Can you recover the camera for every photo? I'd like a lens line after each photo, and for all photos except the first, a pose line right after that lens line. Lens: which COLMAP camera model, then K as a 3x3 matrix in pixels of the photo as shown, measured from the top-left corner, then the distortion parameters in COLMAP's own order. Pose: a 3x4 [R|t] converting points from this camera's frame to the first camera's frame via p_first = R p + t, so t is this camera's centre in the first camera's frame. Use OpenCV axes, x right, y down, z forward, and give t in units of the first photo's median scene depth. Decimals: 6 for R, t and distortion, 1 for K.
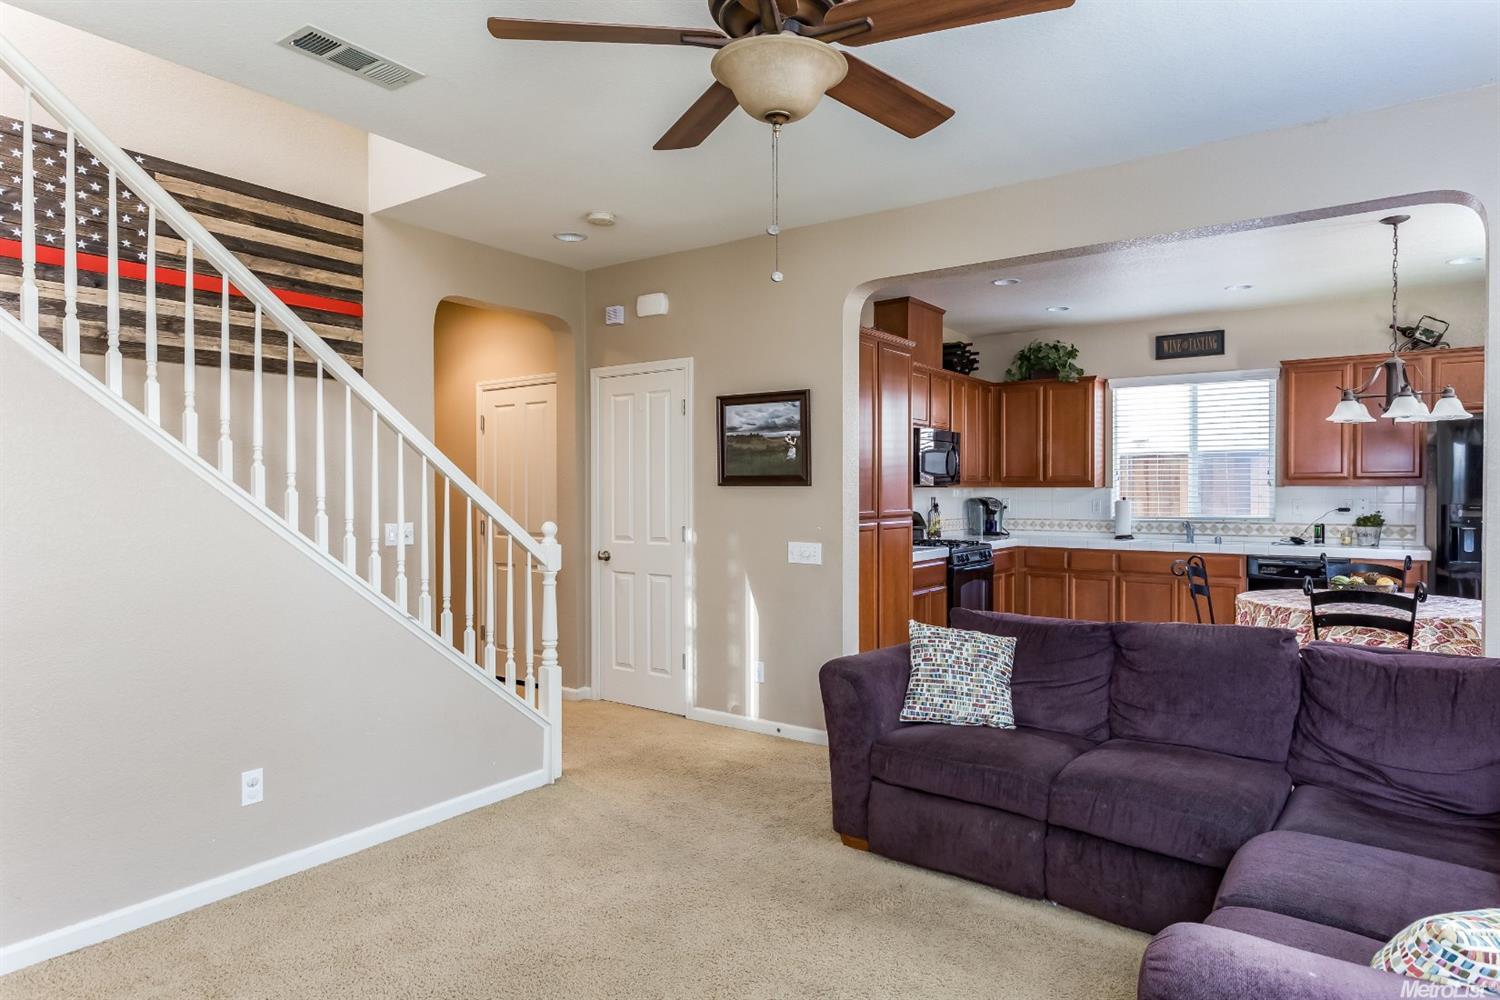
lens RADIAL K [[912.0, 0, 730.9], [0, 912.0, 500.4], [0, 0, 1]] dist [0.000454, -0.002123]
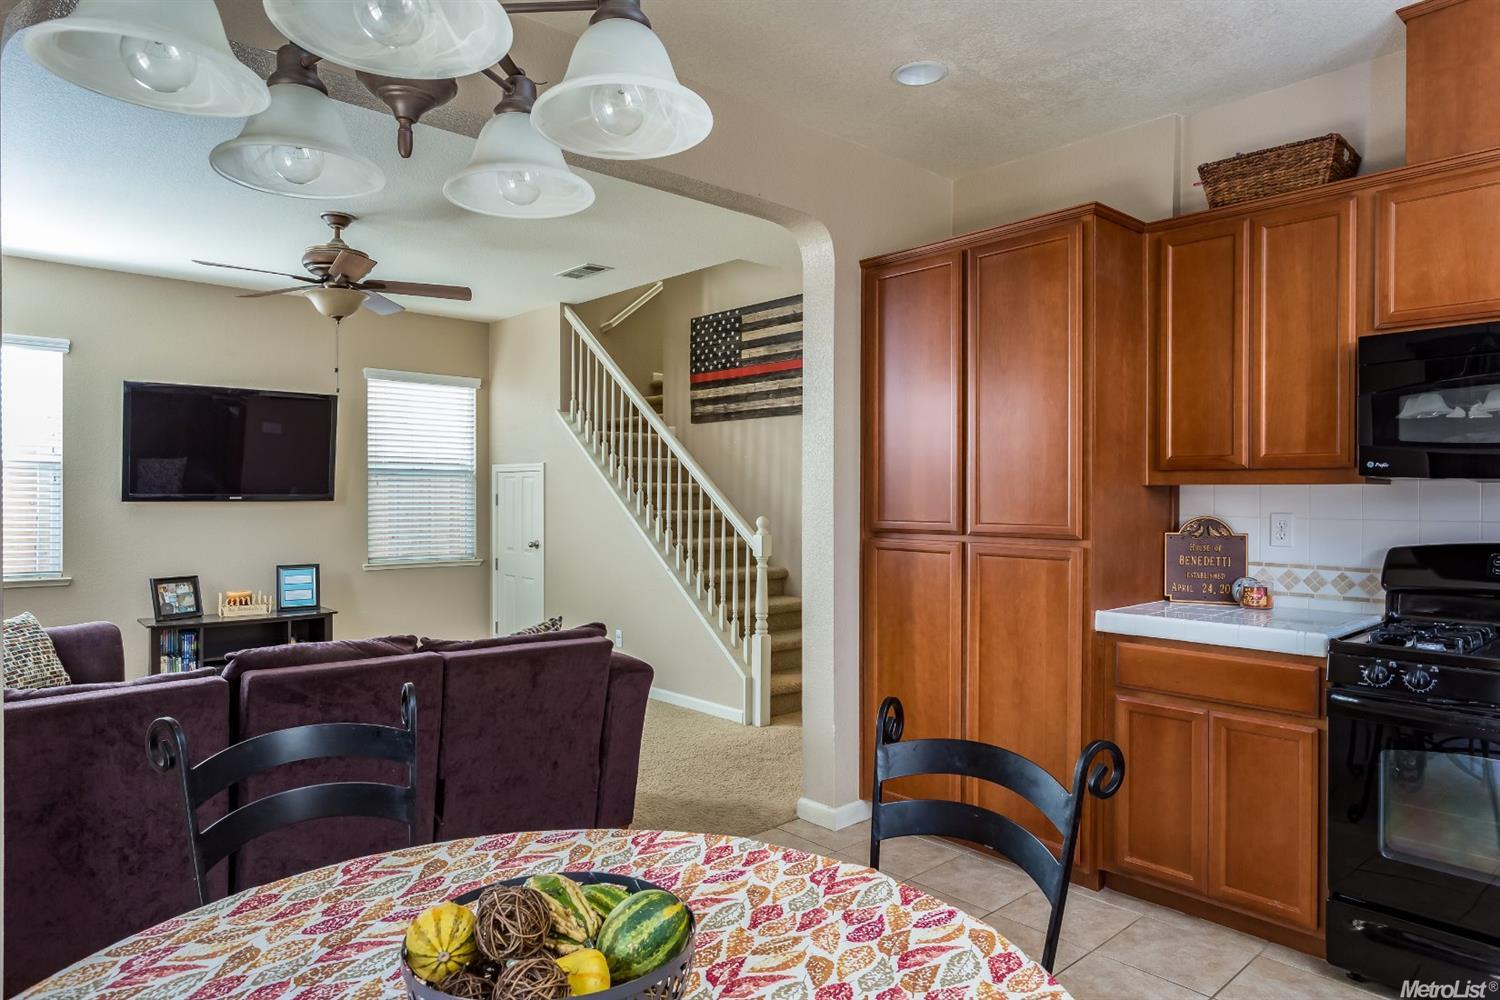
lens RADIAL K [[912.0, 0, 730.9], [0, 912.0, 500.4], [0, 0, 1]] dist [0.000454, -0.002123]
pose [[-0.239704, 0.003005, -0.970841, 0.603533], [-0.011262, 0.999919, 0.005876, -0.005535], [0.970781, 0.012342, -0.239651, 0.742137]]
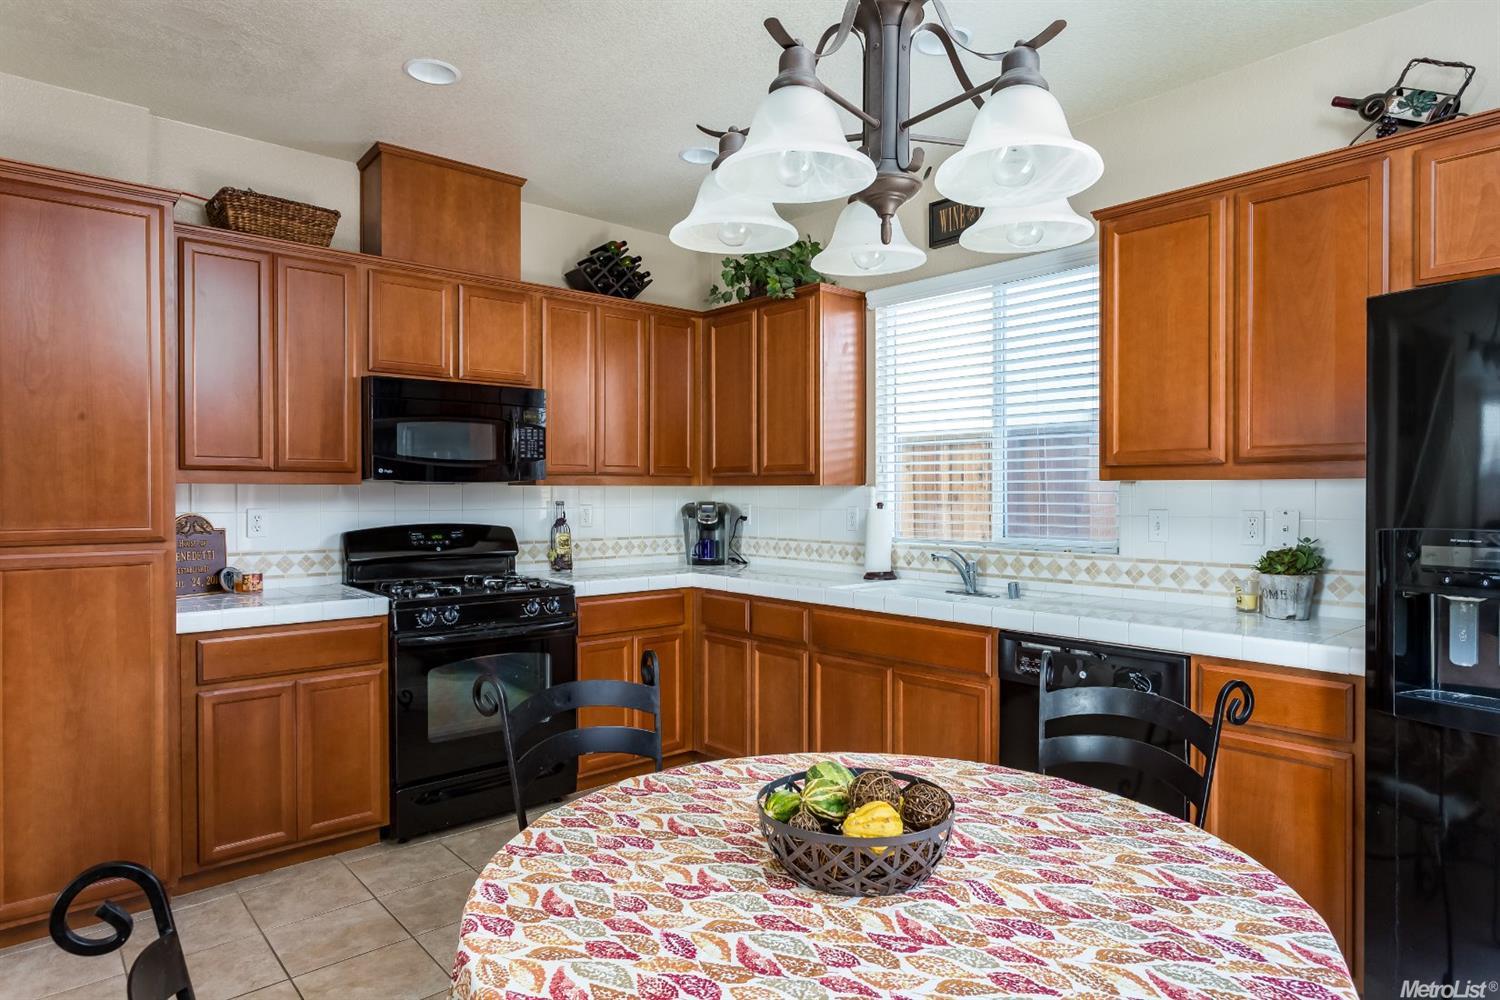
lens RADIAL K [[880.7, 0, 750.0], [0, 880.7, 500.0], [0, 0, 1]] dist [-0.003401, -0.000454]
pose [[0.972570, 0.002195, -0.232600, 0.495770], [-0.002232, 0.999998, 0.000103, -0.005156], [0.232600, 0.000420, 0.972572, 0.483530]]
